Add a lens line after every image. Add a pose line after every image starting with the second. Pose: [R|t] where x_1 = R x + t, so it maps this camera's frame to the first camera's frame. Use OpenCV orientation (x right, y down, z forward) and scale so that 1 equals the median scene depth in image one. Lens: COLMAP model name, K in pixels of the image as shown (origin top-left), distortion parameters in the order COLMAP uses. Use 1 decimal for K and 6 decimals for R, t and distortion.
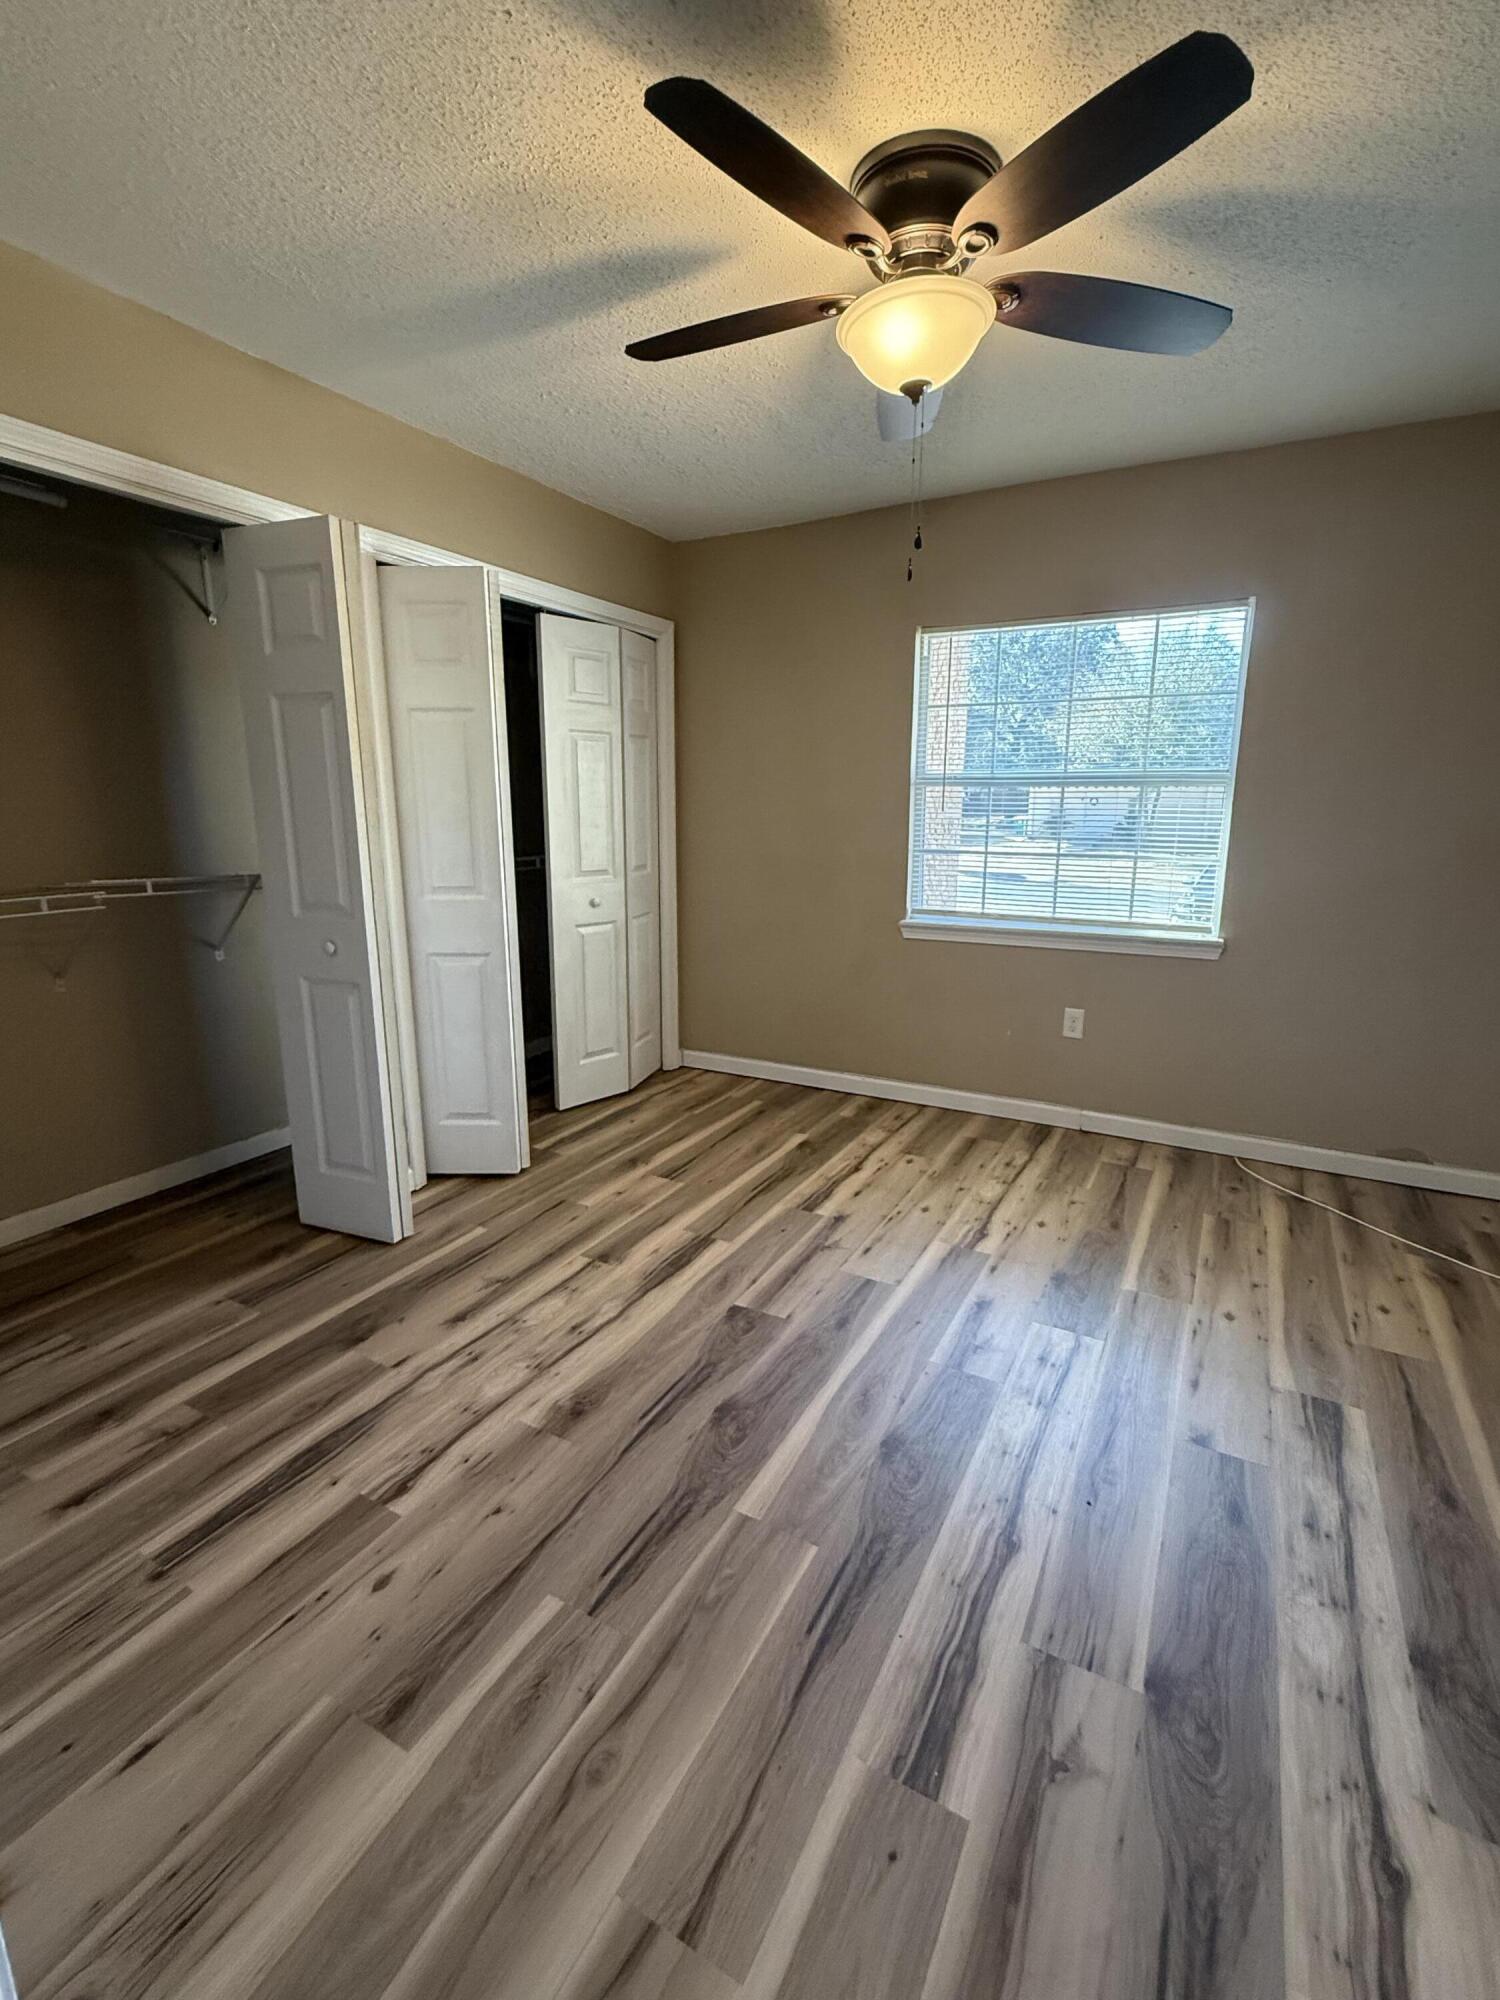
lens RADIAL K [[898.2, 0, 753.3], [0, 898.2, 1000.4], [0, 0, 1]] dist [-0.002348, 0.000024]
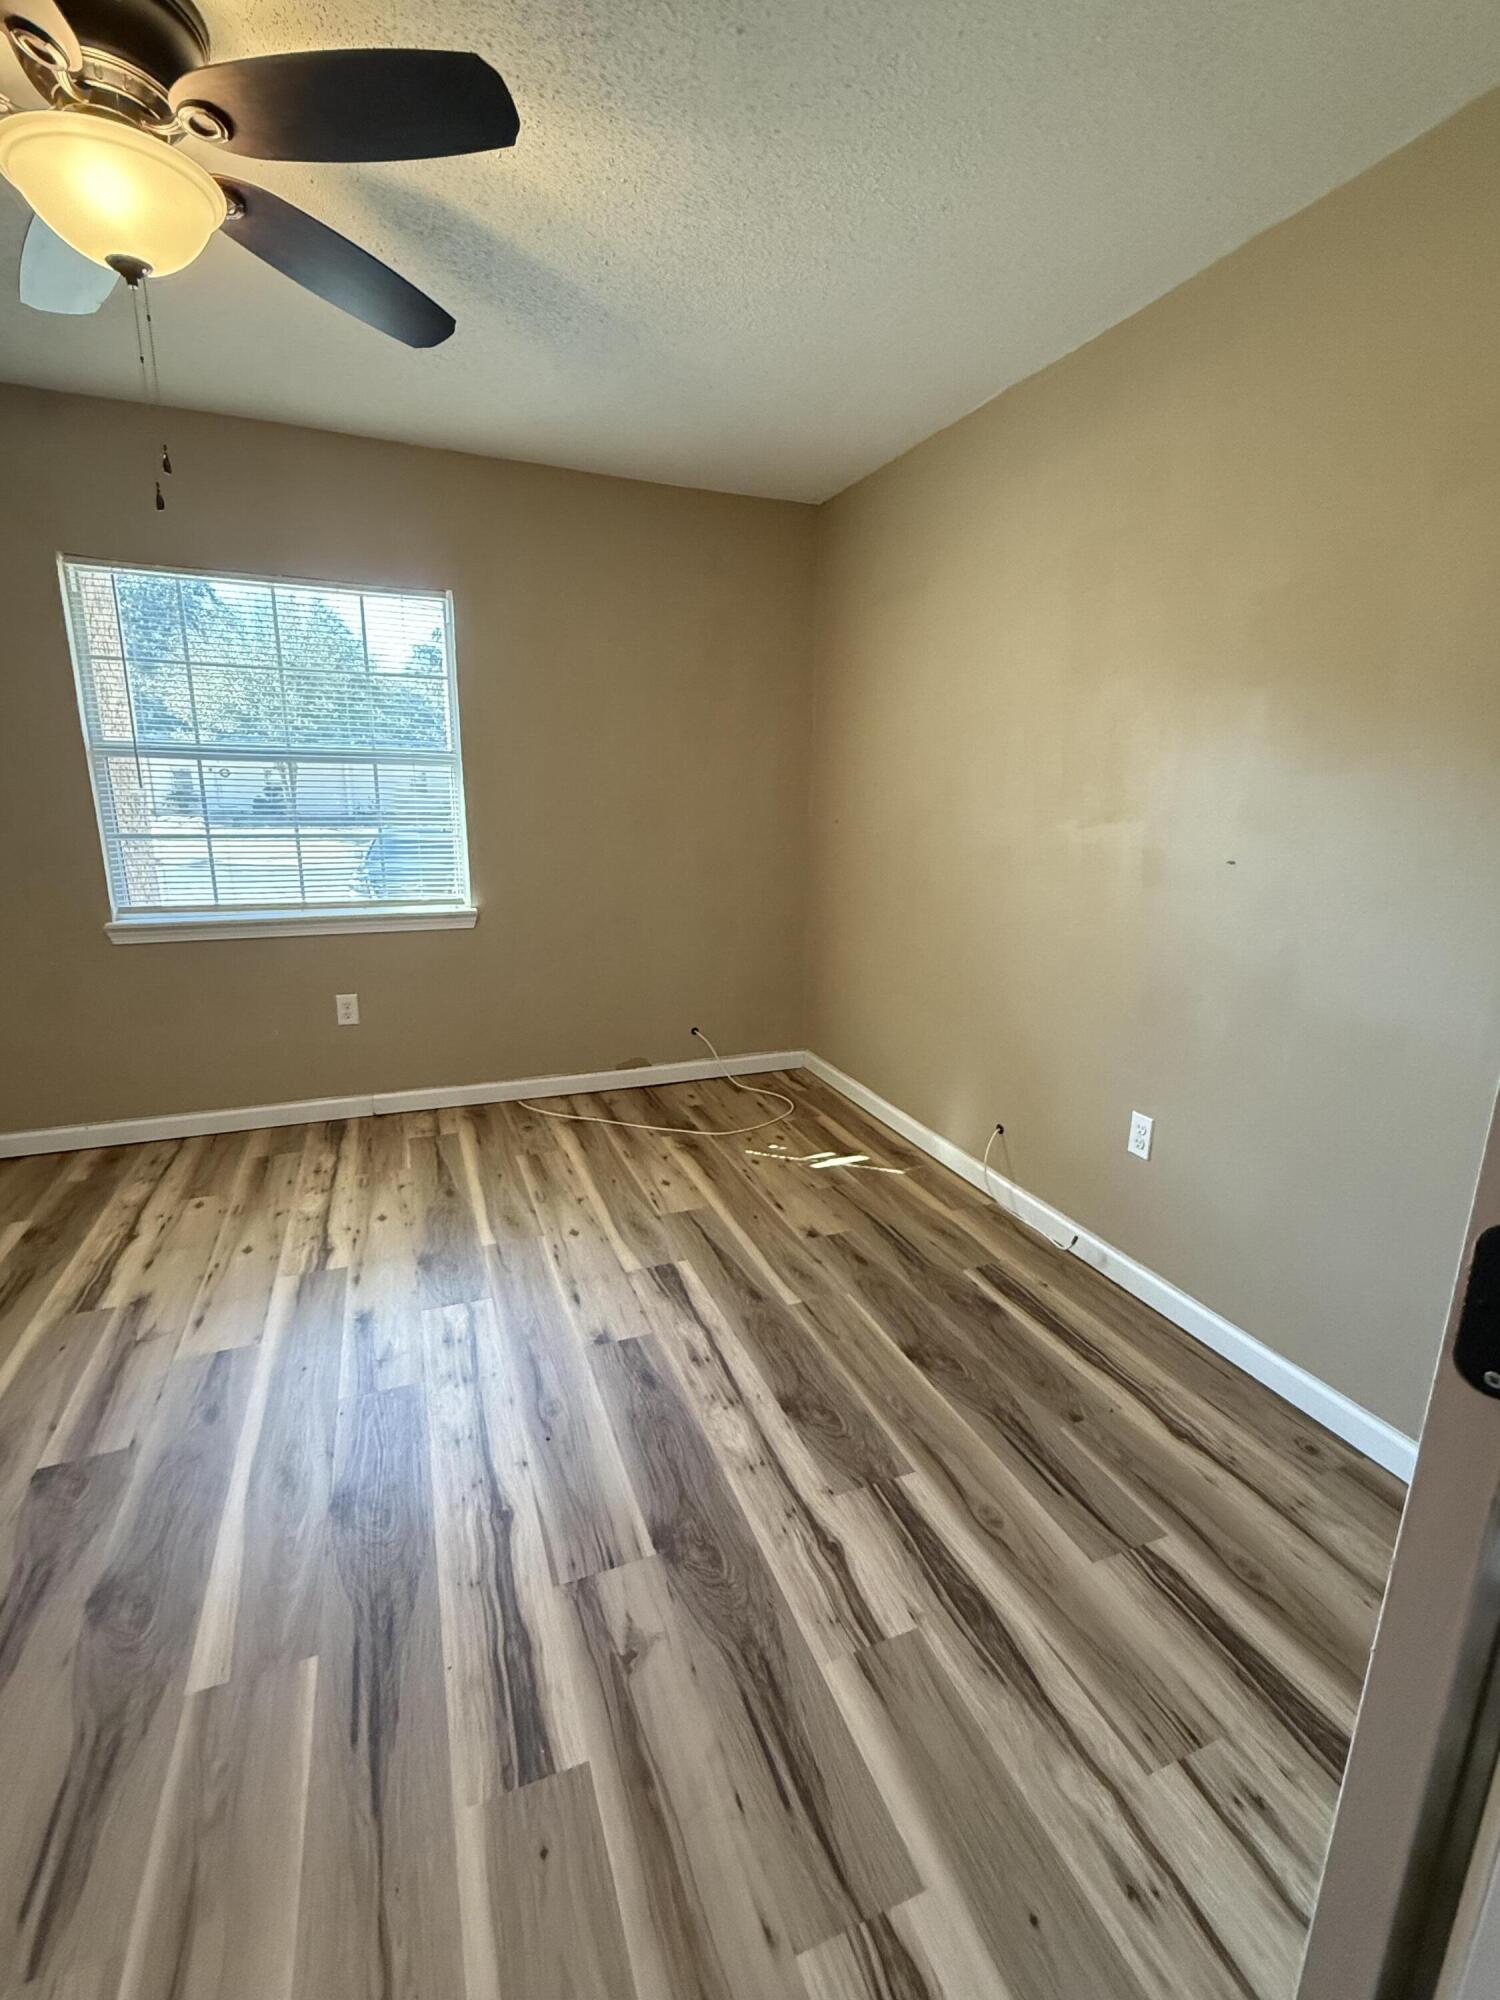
lens RADIAL K [[898.2, 0, 753.3], [0, 898.2, 1000.4], [0, 0, 1]] dist [-0.002348, 0.000024]
pose [[0.619684, -0.173473, 0.765440, -0.147352], [0.150364, 0.983443, 0.101148, -0.022095], [-0.770313, 0.052415, 0.635508, 0.066505]]
